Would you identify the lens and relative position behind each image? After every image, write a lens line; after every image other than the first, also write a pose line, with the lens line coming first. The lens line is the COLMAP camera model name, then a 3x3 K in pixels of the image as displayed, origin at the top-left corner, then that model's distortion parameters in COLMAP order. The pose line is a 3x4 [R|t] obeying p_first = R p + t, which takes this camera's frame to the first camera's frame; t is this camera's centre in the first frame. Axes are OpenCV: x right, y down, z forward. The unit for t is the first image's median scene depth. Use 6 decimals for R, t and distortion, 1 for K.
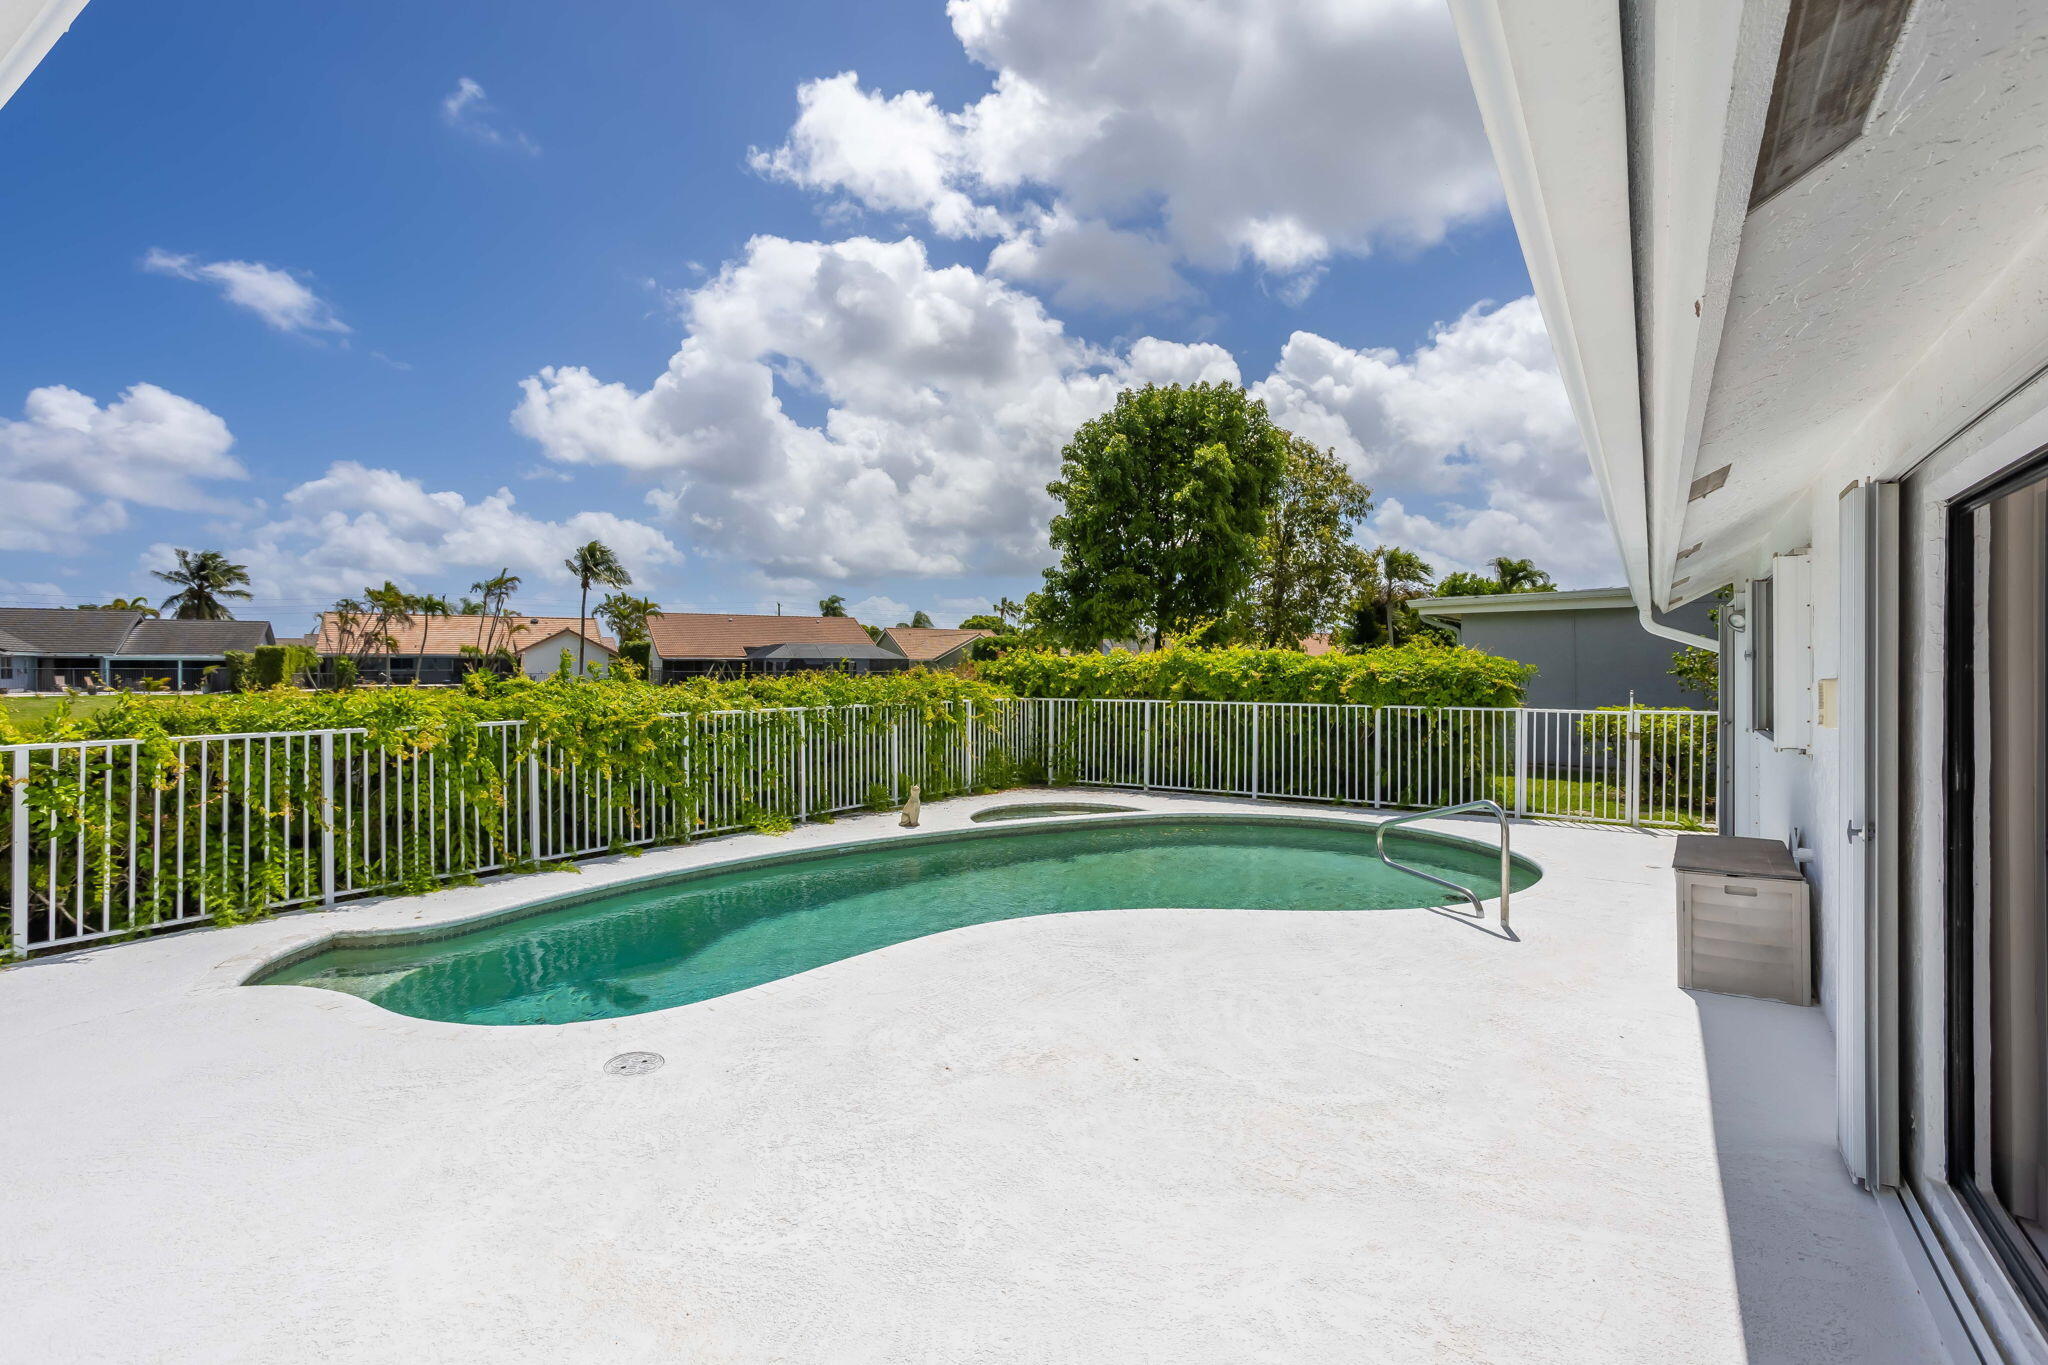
lens RADIAL K [[991.3, 0, 1002.3], [0, 991.3, 670.5], [0, 0, 1]] dist [-0.075721, 0.036279]
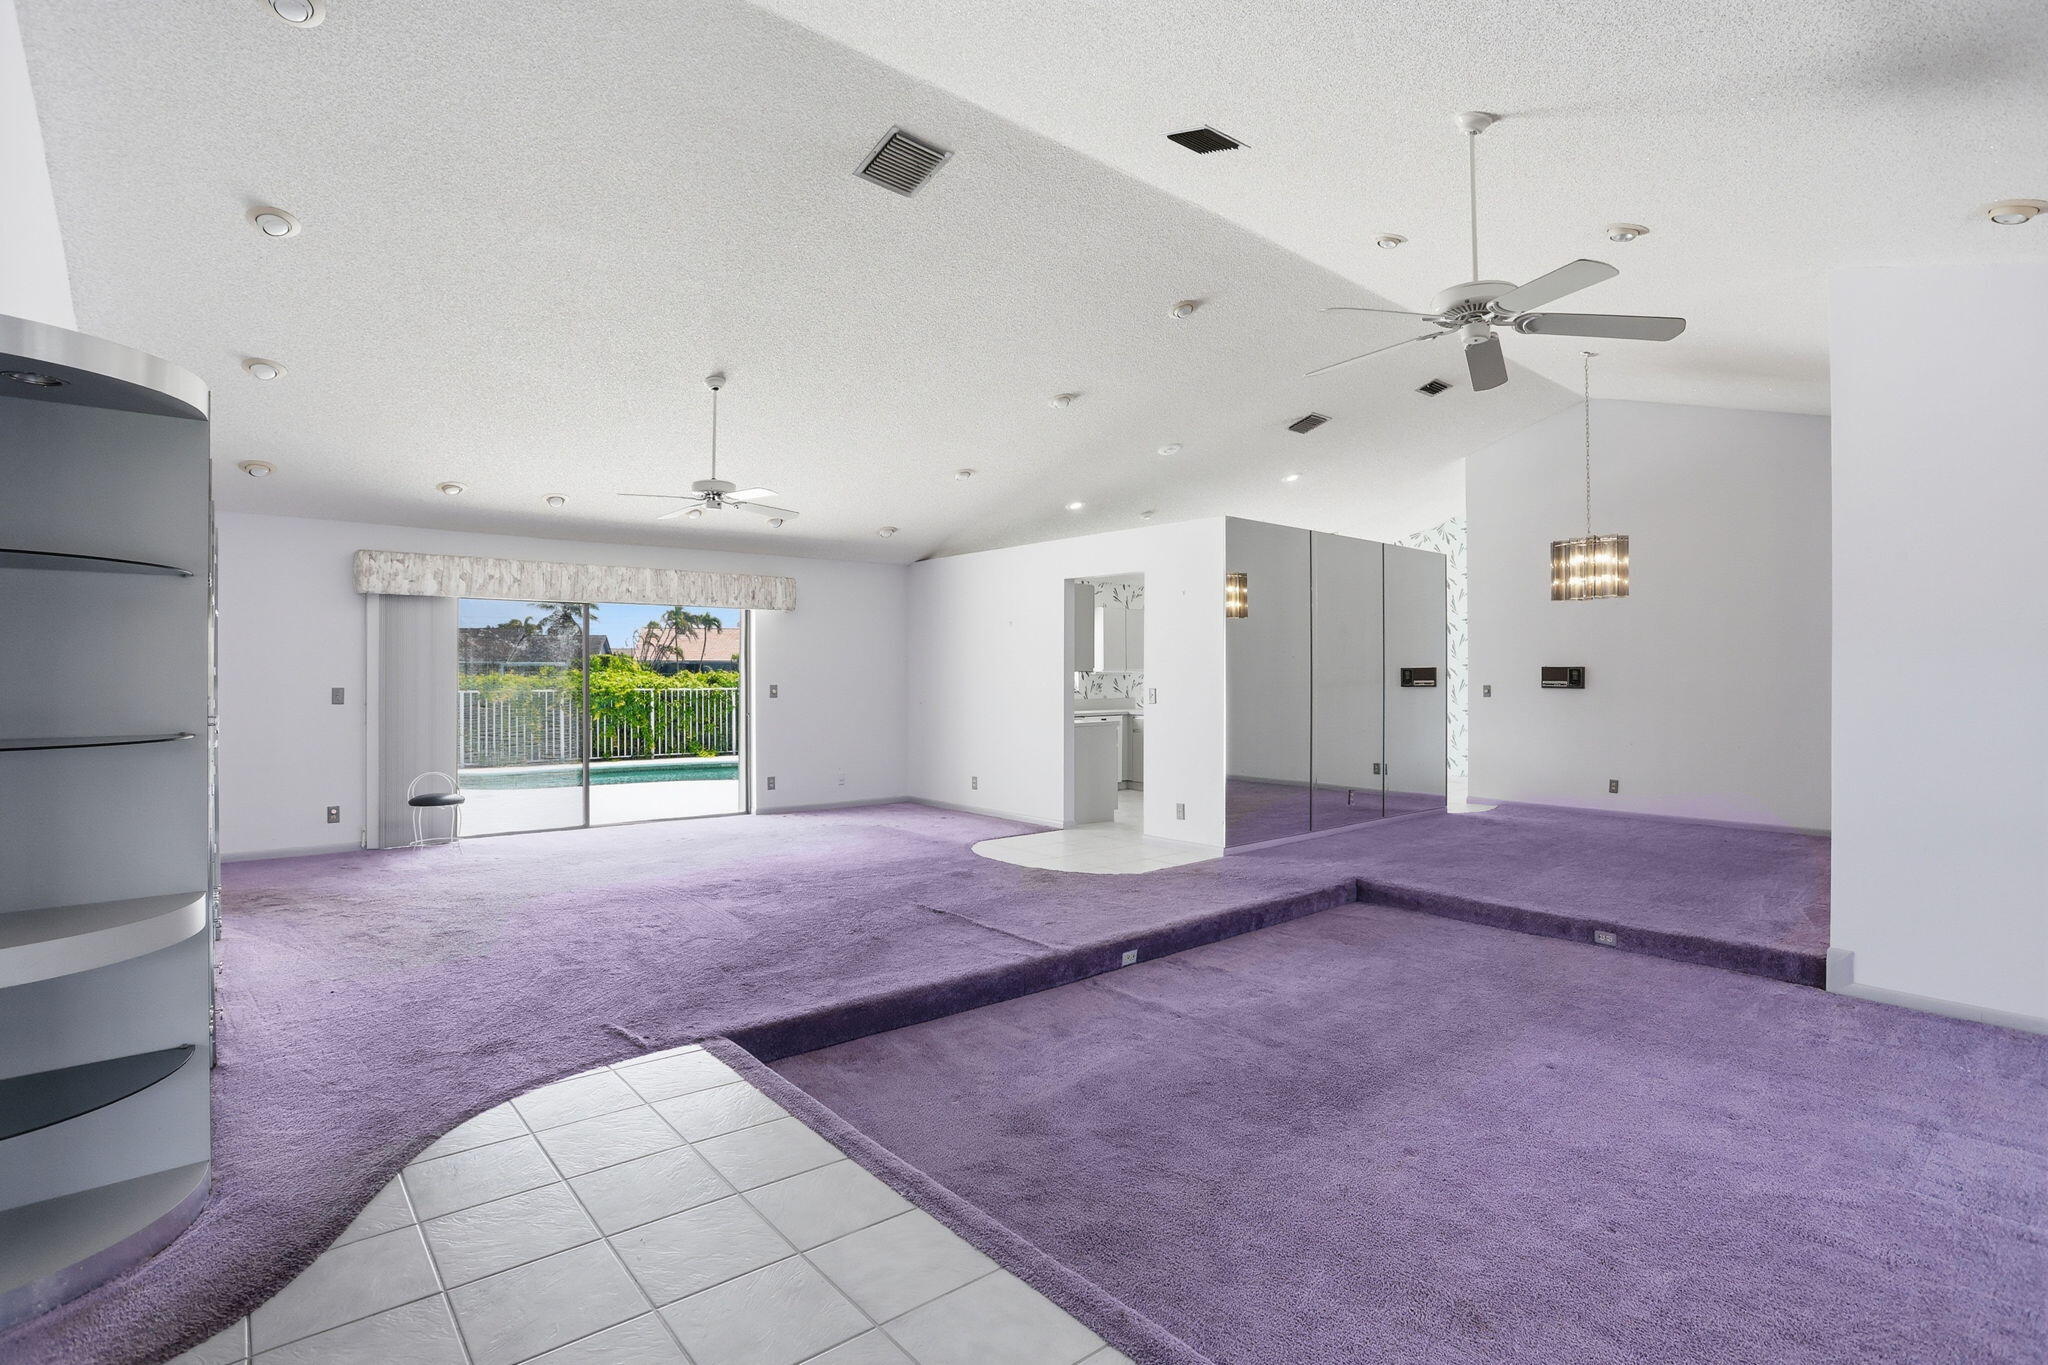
lens RADIAL K [[984.3, 0, 979.4], [0, 984.3, 664.3], [0, 0, 1]] dist [-0.067961, 0.036543]
pose [[0.953187, -0.002654, -0.302370, 0.754635], [-0.001369, 0.999913, -0.013092, 0.018201], [0.302379, 0.012893, 0.953101, -0.524009]]
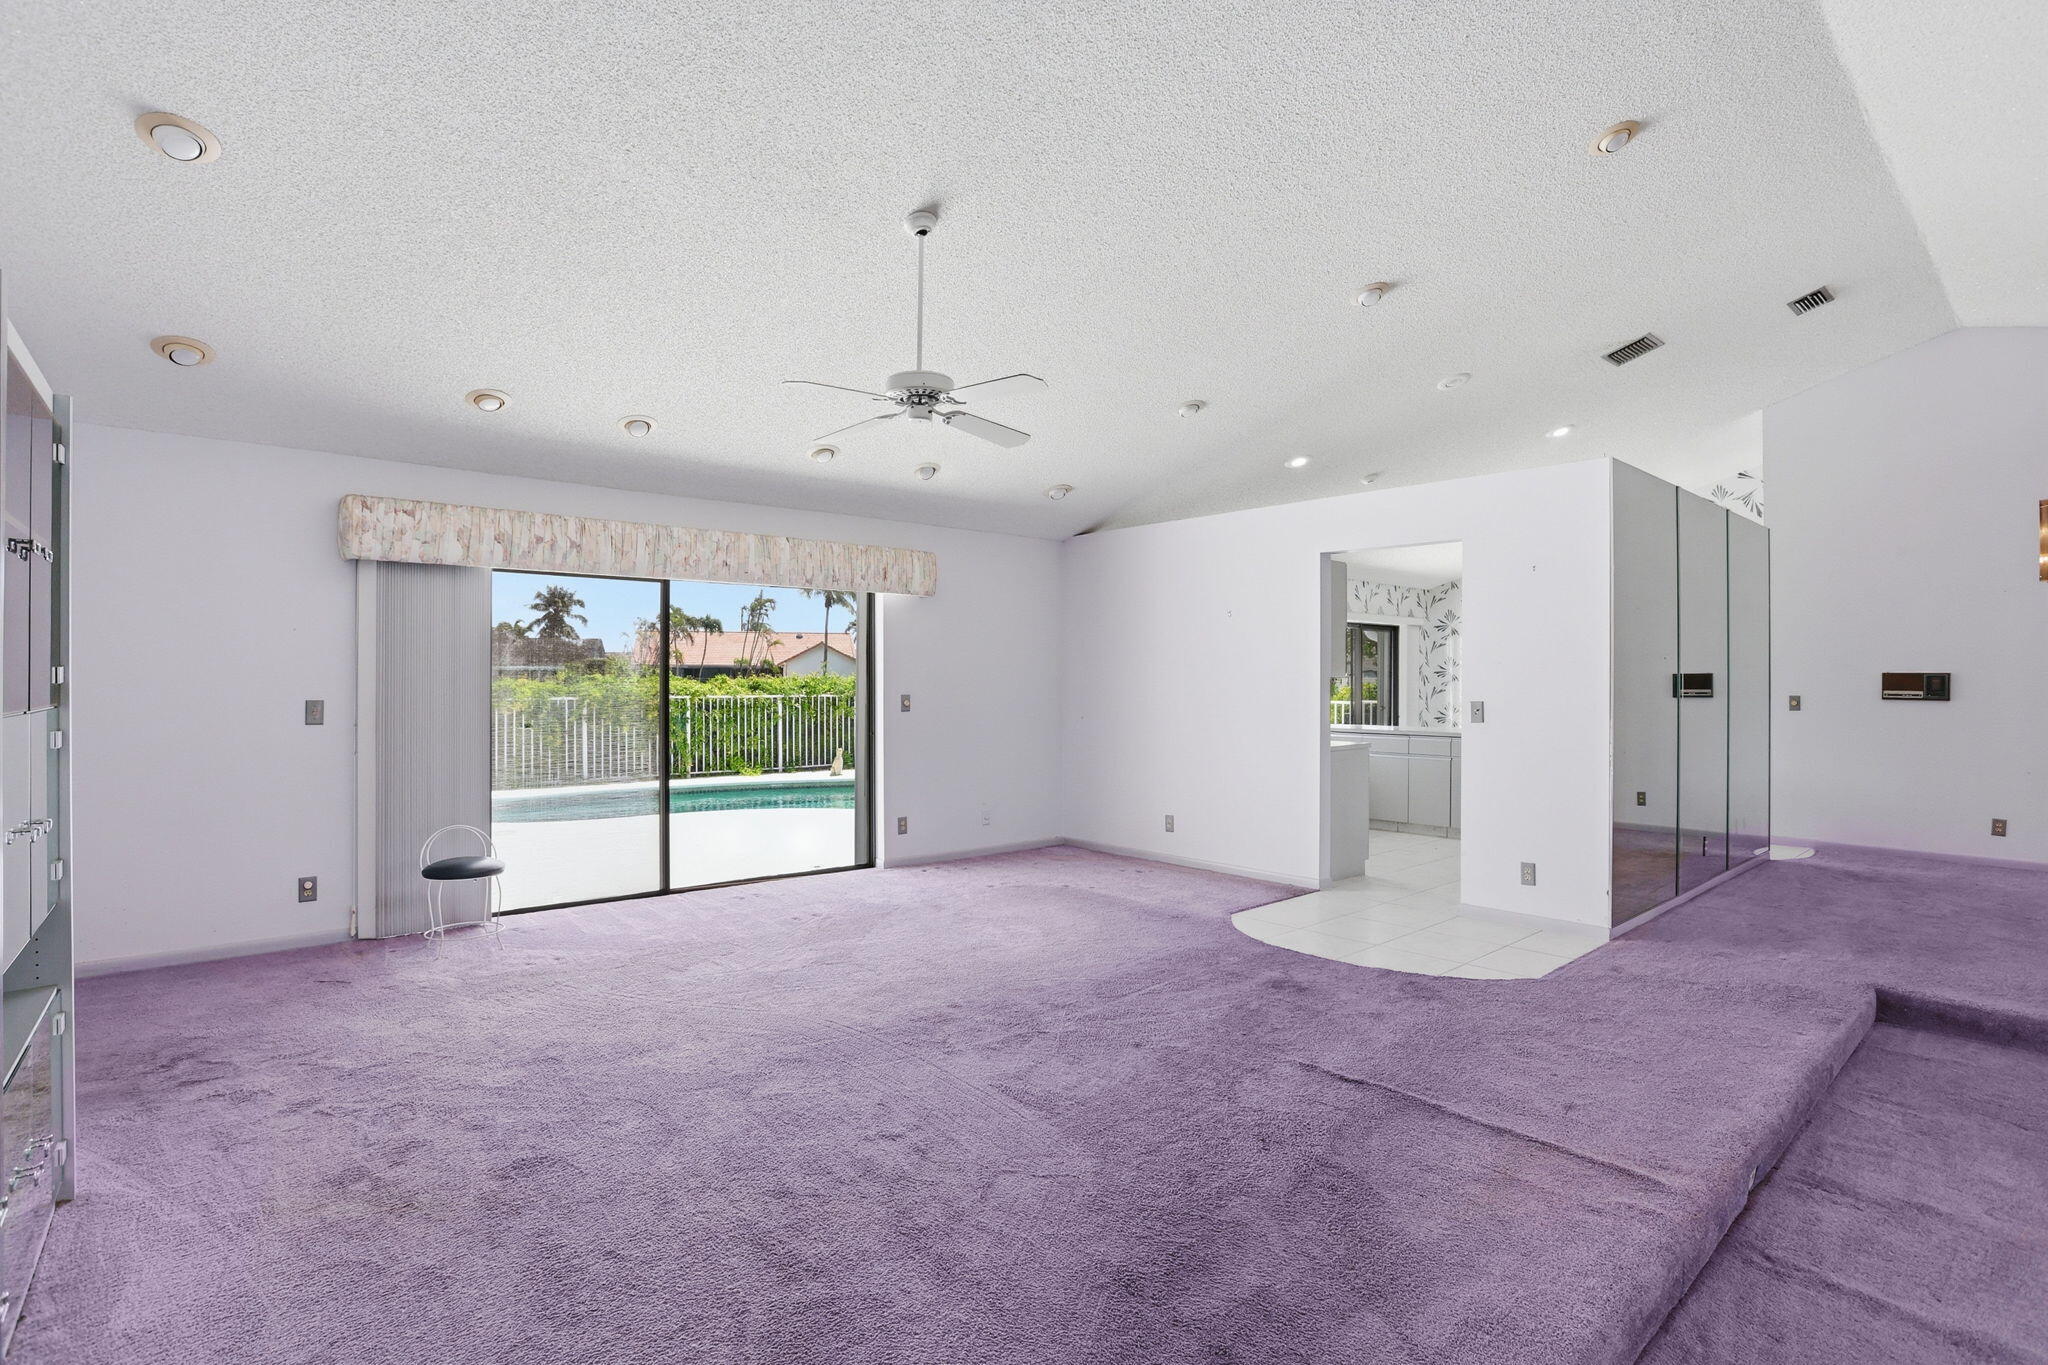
lens RADIAL K [[991.3, 0, 1002.3], [0, 991.3, 670.5], [0, 0, 1]] dist [-0.075721, 0.036279]
pose [[0.961199, -0.000096, -0.275854, 0.557754], [-0.003377, 0.999921, -0.012114, 0.017069], [0.275834, 0.012575, 0.961123, -0.362992]]
